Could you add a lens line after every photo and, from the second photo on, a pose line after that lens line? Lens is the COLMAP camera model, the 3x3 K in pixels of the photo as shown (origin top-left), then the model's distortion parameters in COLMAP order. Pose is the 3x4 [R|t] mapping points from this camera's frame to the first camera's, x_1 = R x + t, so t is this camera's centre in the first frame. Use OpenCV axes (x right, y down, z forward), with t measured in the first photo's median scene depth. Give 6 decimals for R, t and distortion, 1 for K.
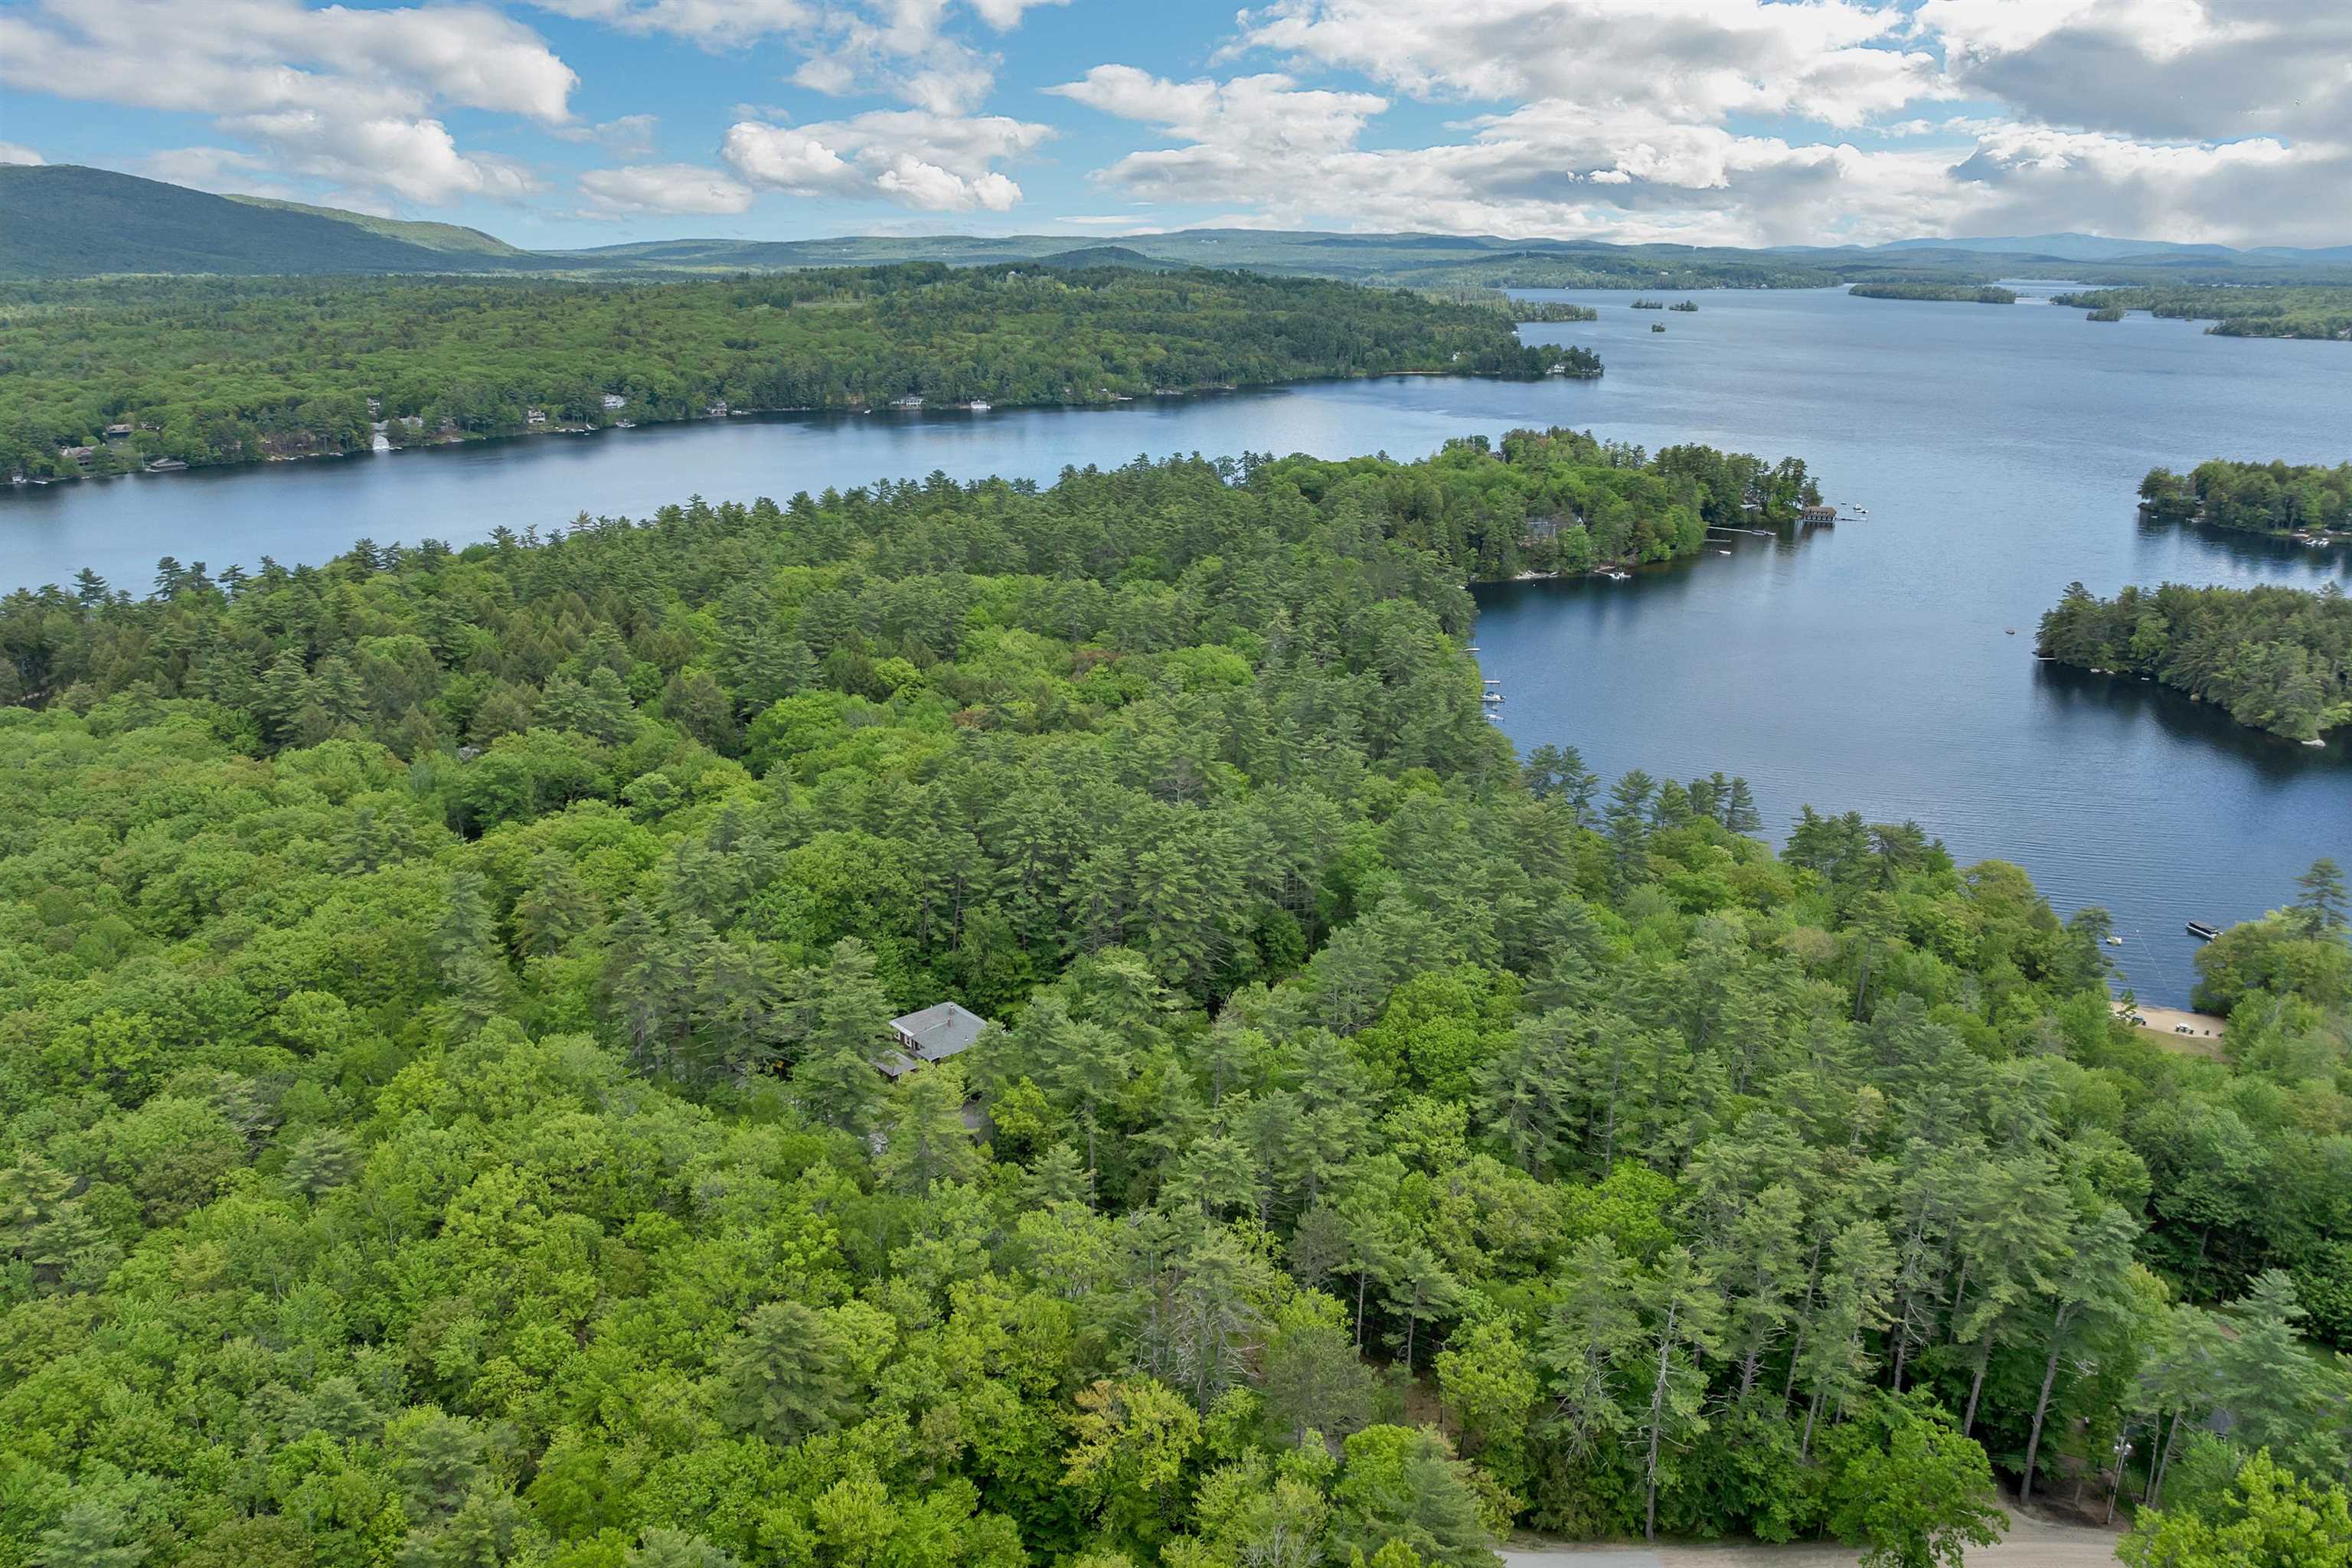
lens RADIAL K [[1674.2, 0, 1185.0], [0, 1674.2, 754.6], [0, 0, 1]] dist [-0.012150, -0.049291]
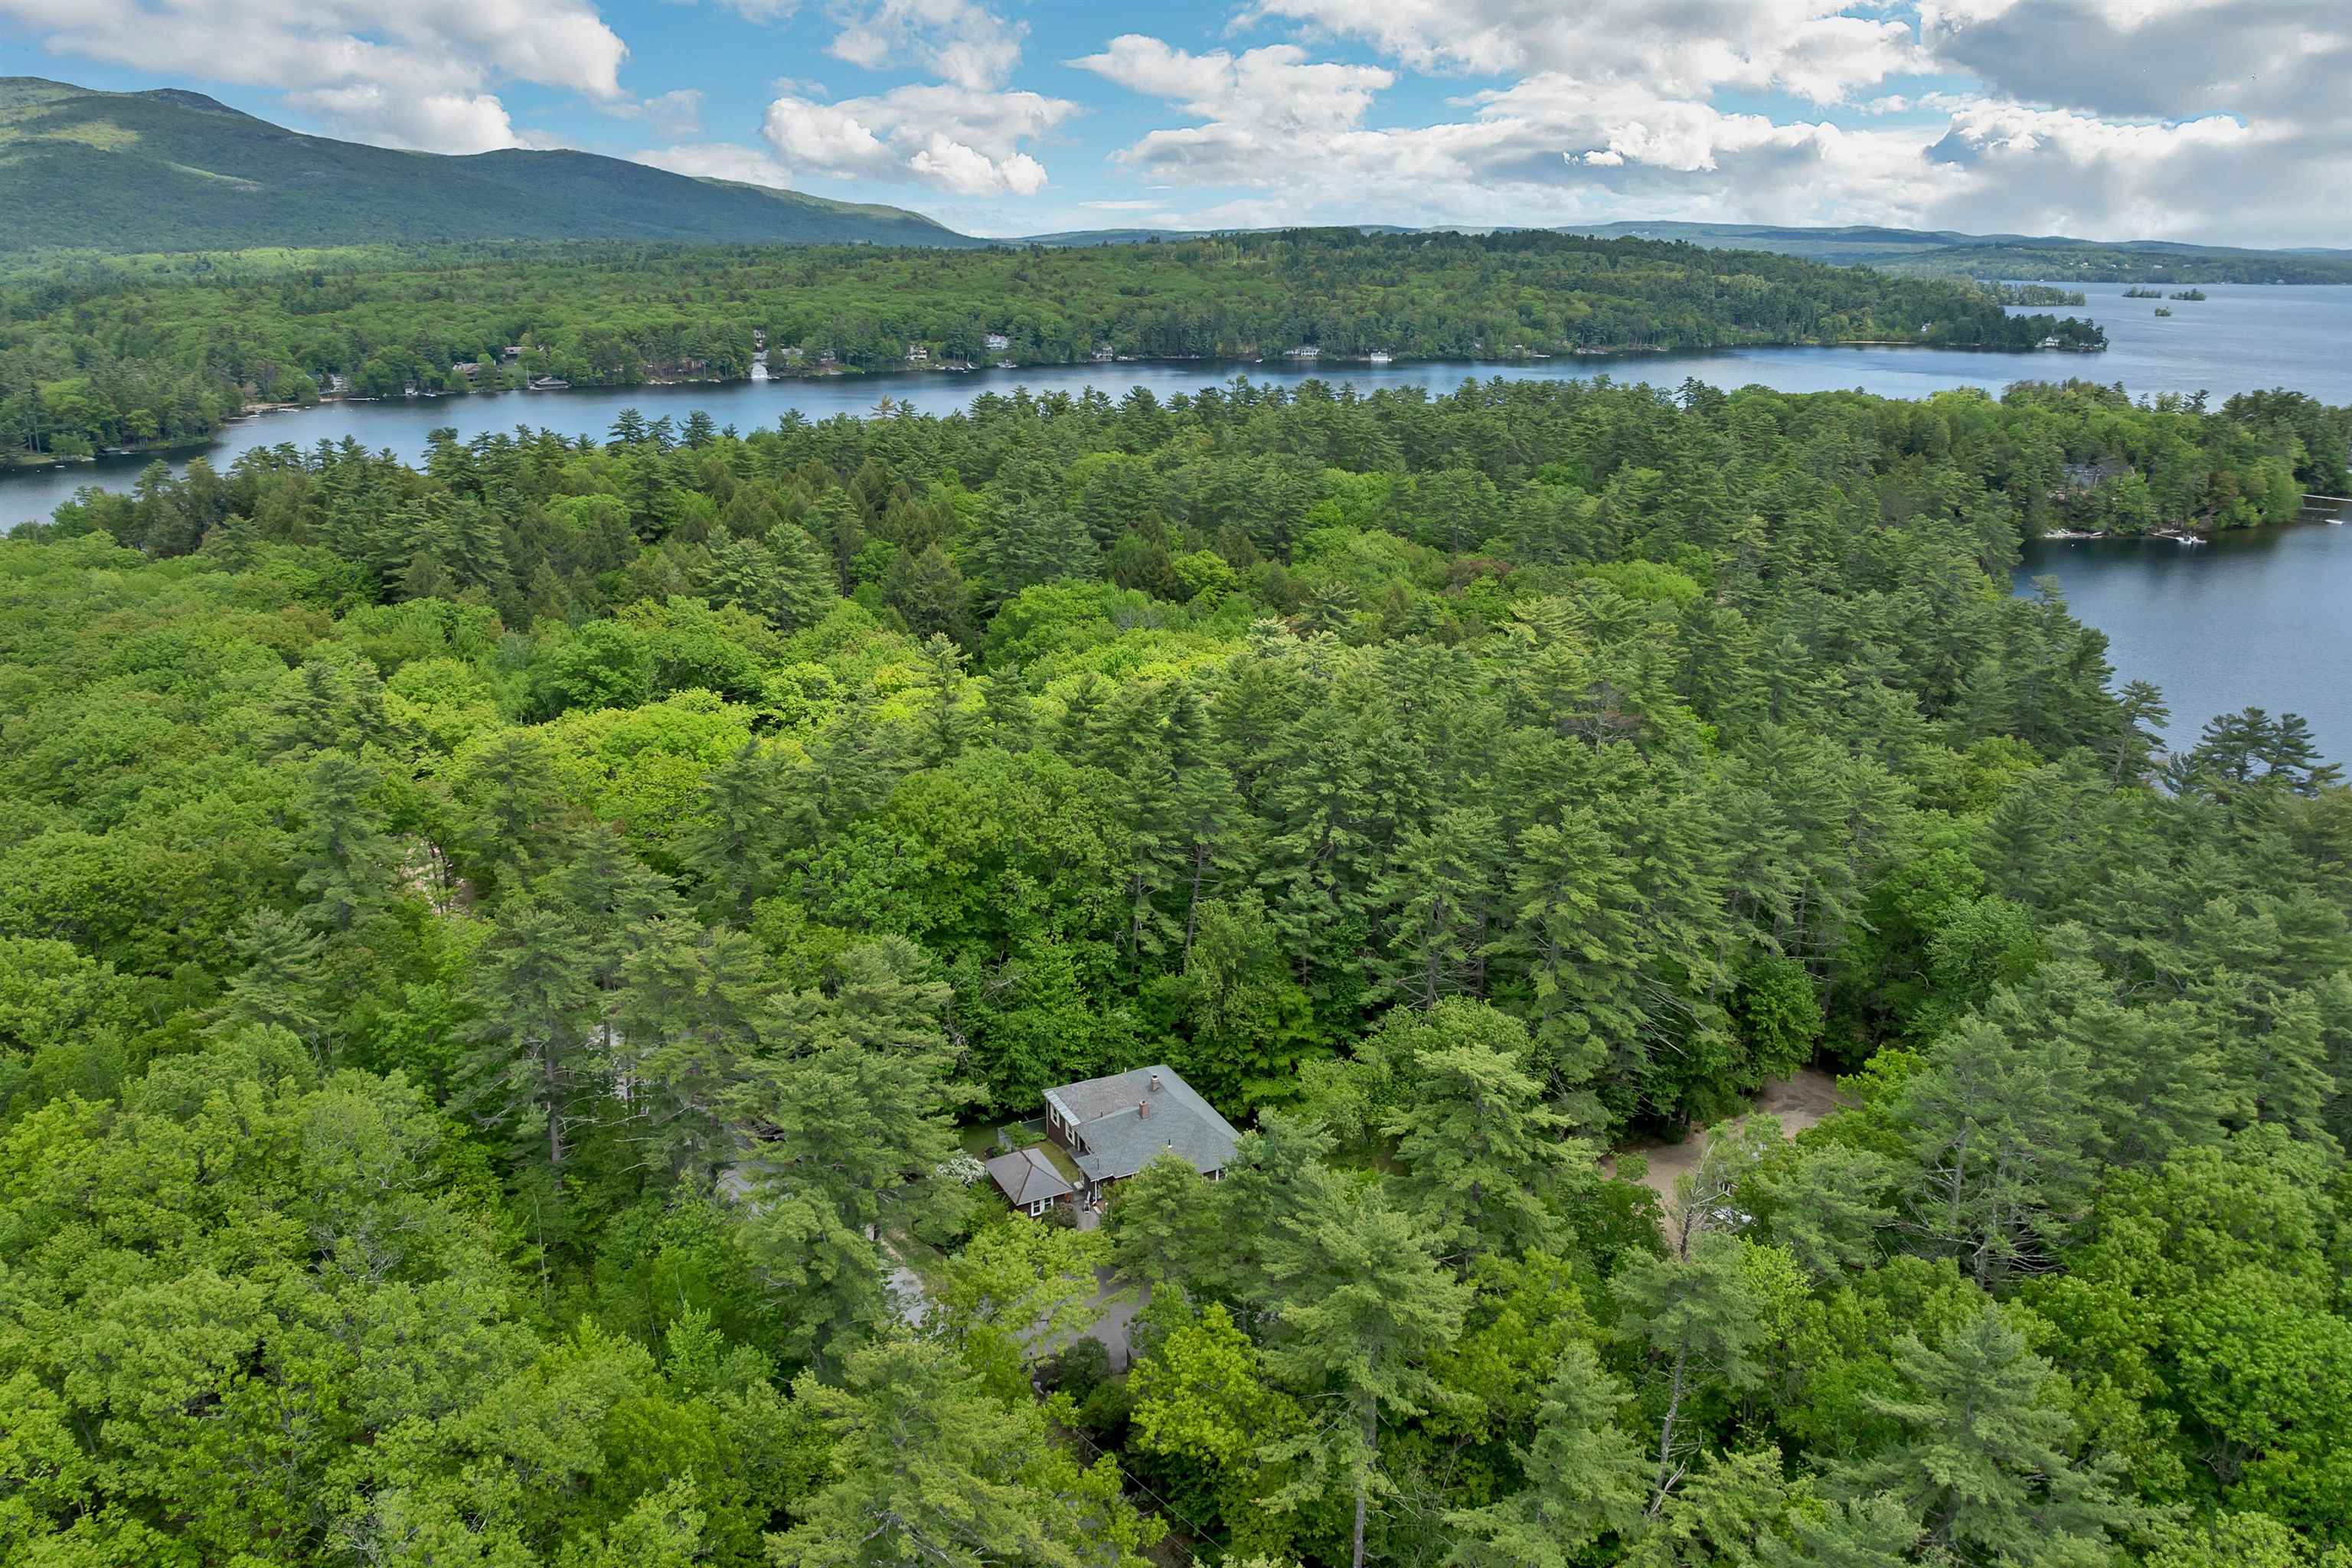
lens RADIAL K [[1674.2, 0, 1185.0], [0, 1674.2, 754.6], [0, 0, 1]] dist [-0.012150, -0.049291]
pose [[0.971191, 0.071245, -0.227402, -0.012678], [-0.070788, 0.997439, 0.010174, 0.036956], [0.227544, 0.006216, 0.973748, 0.440778]]
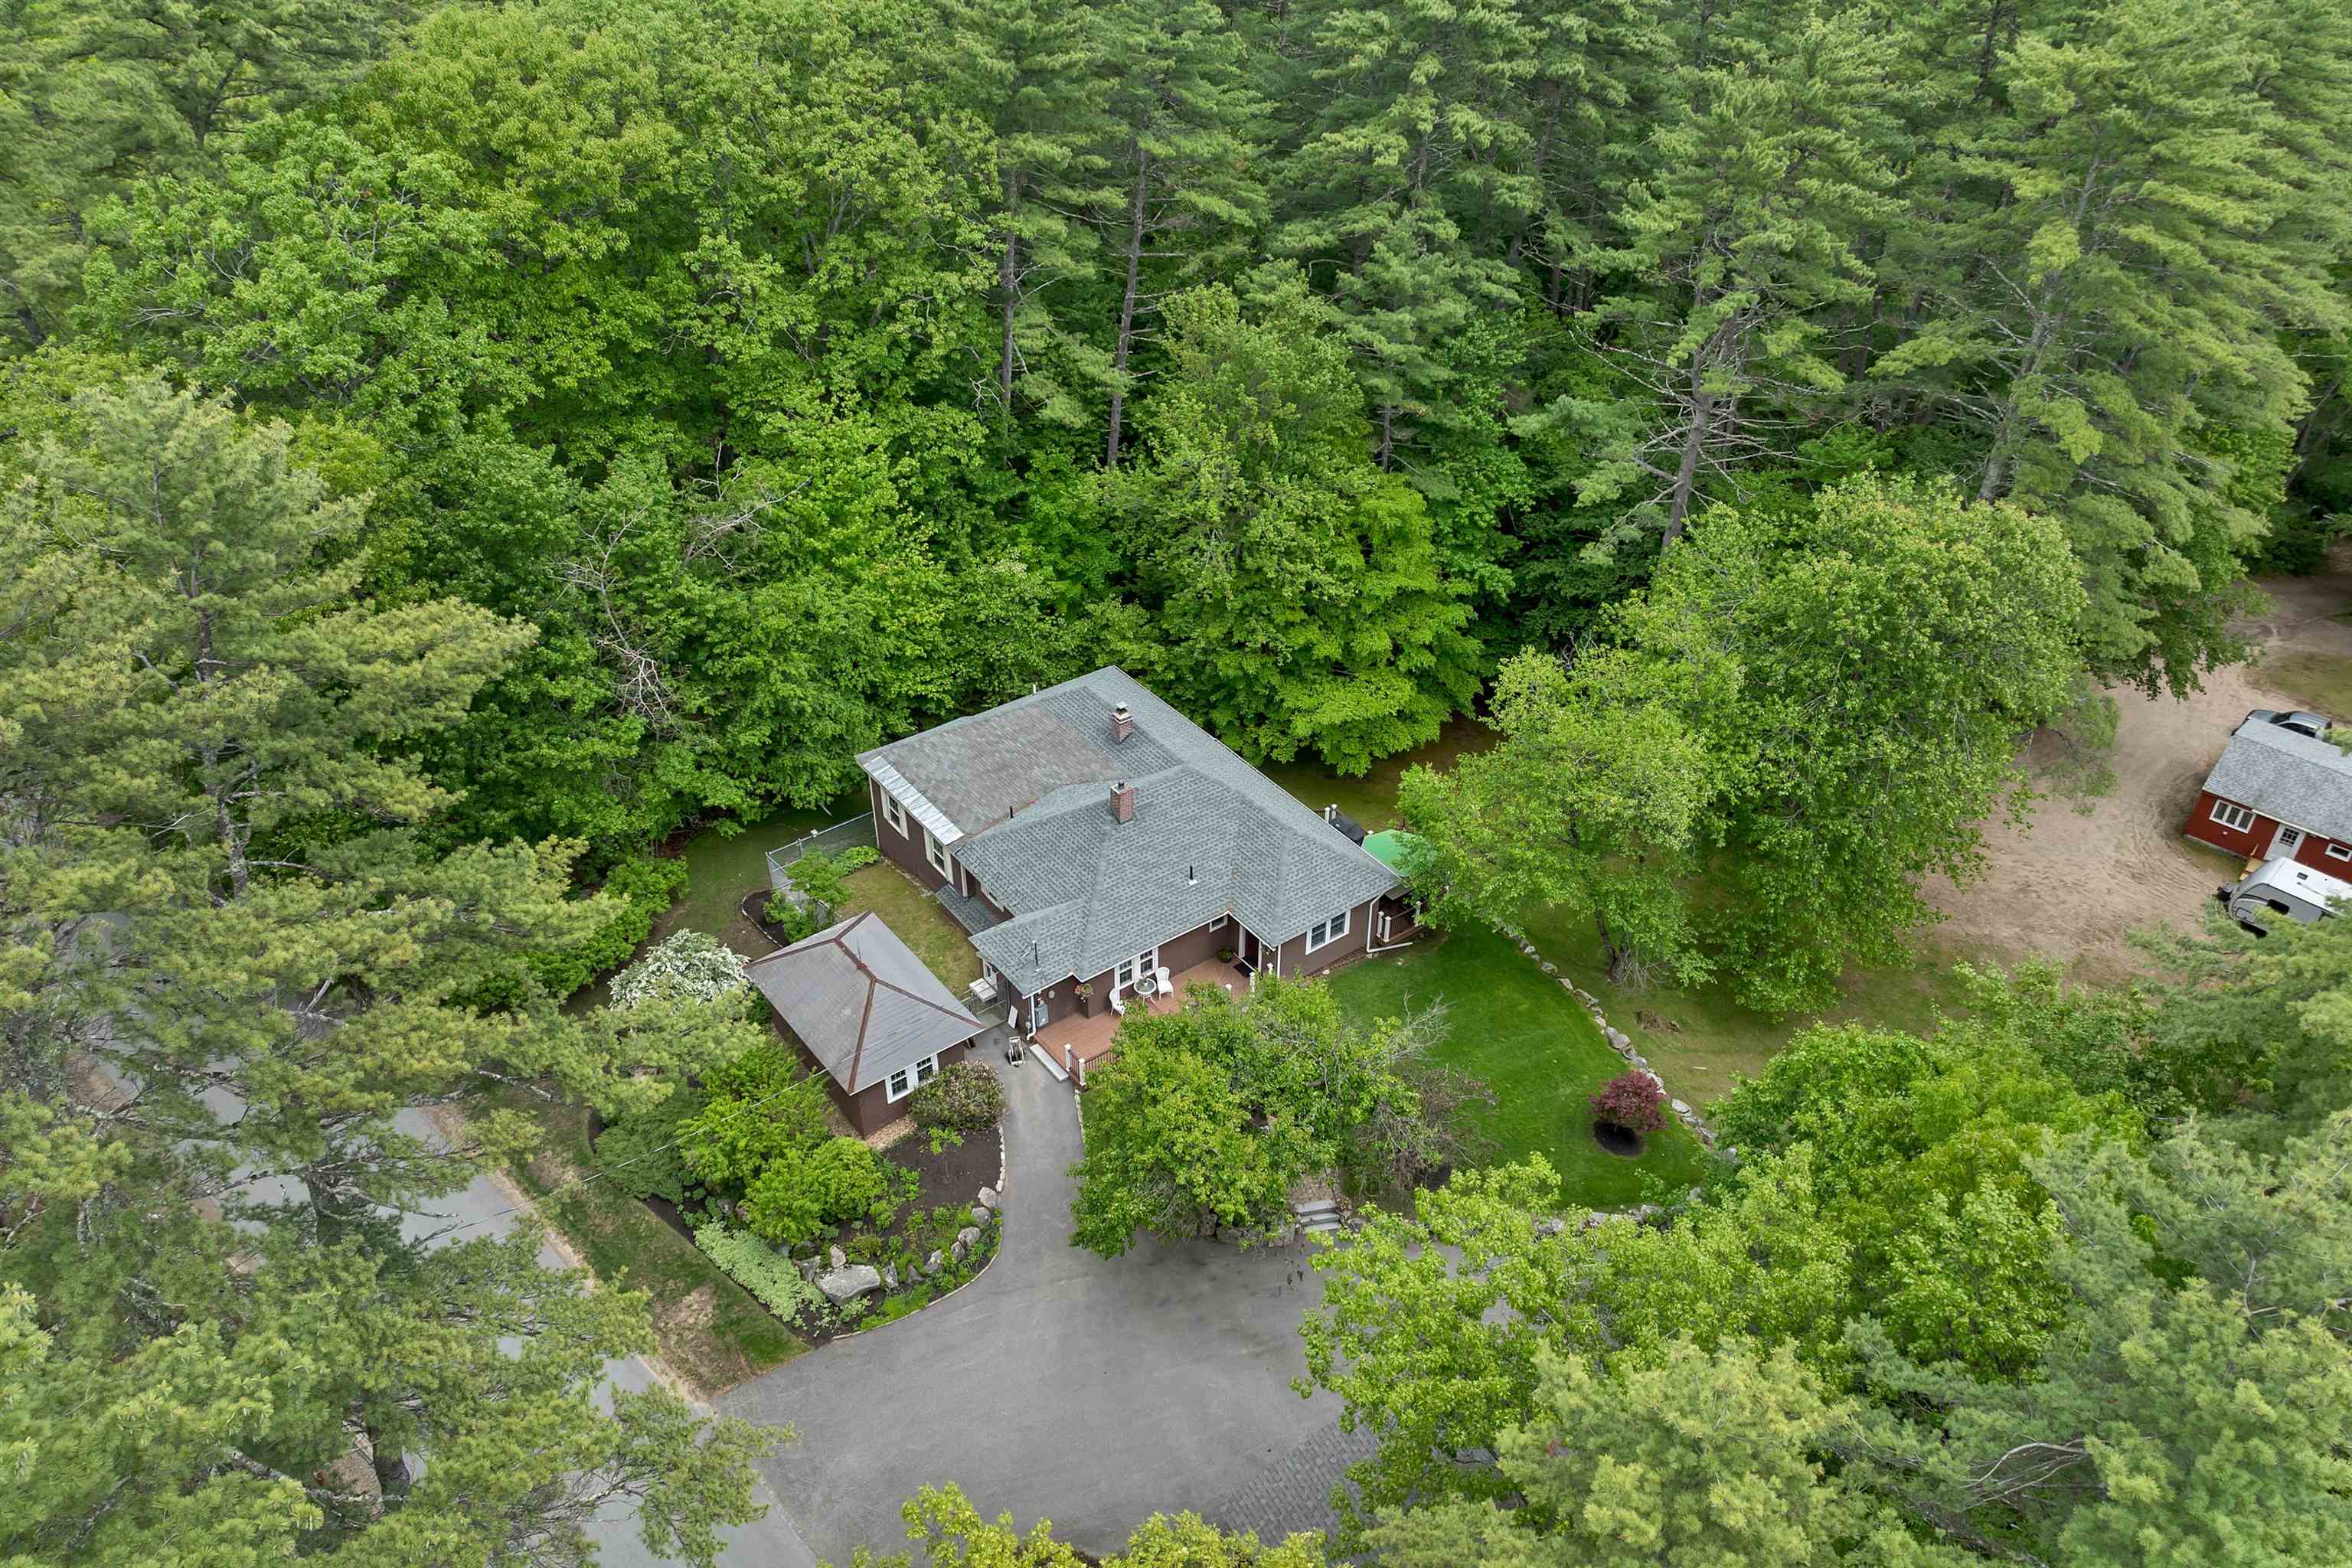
lens RADIAL K [[1649.0, 0, 1176.0], [0, 1649.0, 784.0], [0, 0, 1]] dist [-0.001461, -0.046538]
pose [[0.997896, 0.041253, -0.050009, -0.112028], [-0.022765, 0.945265, 0.325508, 0.078932], [0.060700, -0.323685, 0.944216, 0.727828]]
